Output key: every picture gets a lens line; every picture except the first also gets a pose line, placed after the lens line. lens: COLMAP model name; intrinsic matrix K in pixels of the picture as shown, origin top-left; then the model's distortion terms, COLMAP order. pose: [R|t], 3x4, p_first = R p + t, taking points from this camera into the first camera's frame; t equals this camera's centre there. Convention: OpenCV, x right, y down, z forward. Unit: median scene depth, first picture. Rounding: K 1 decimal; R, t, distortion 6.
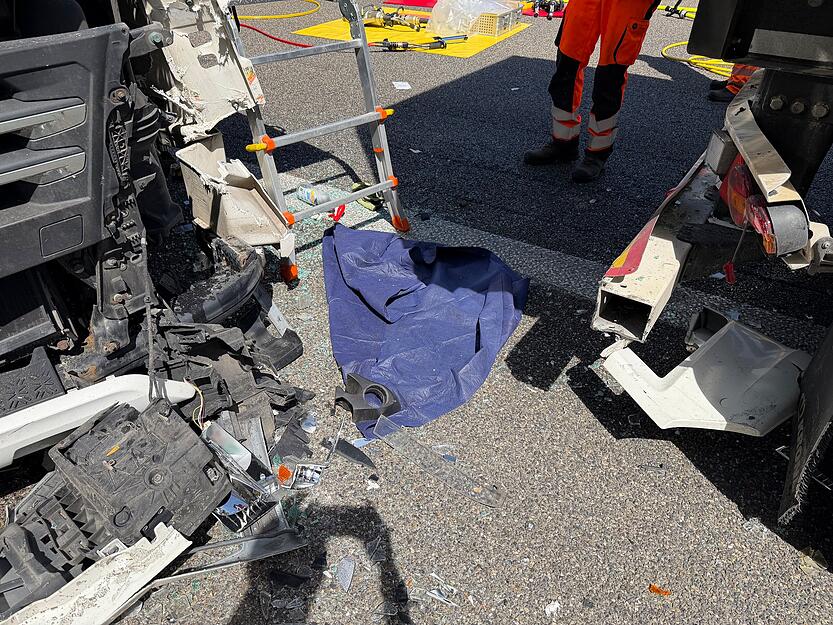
lens RADIAL K [[599.5, 0, 416.5], [0, 599.5, 312.5], [0, 0, 1]] dist [0.141888, -0.214125]
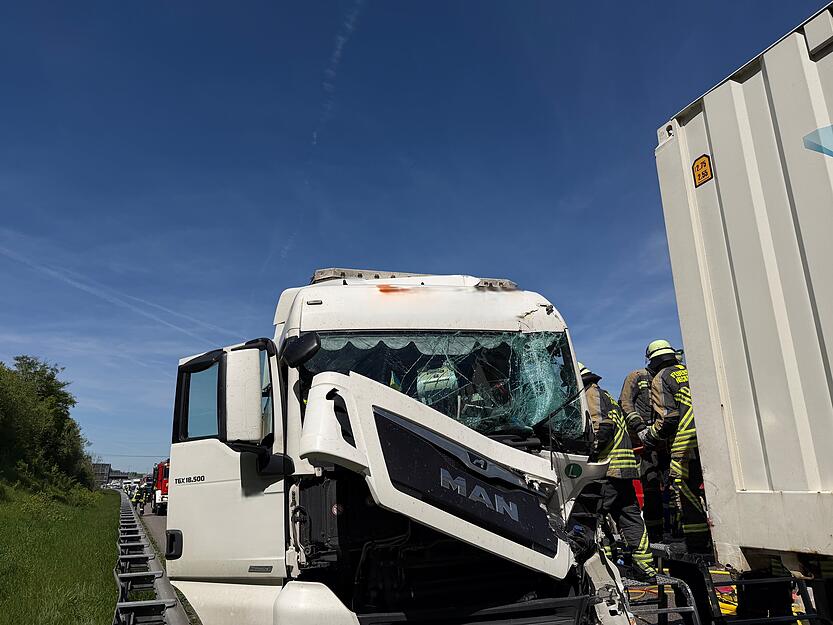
lens RADIAL K [[599.5, 0, 416.5], [0, 599.5, 312.5], [0, 0, 1]] dist [0.141888, -0.214125]
pose [[0.843556, -0.172340, -0.508637, 0.404309], [-0.276193, 0.673040, -0.686101, 0.618264], [0.460576, 0.719247, 0.520148, -1.355470]]
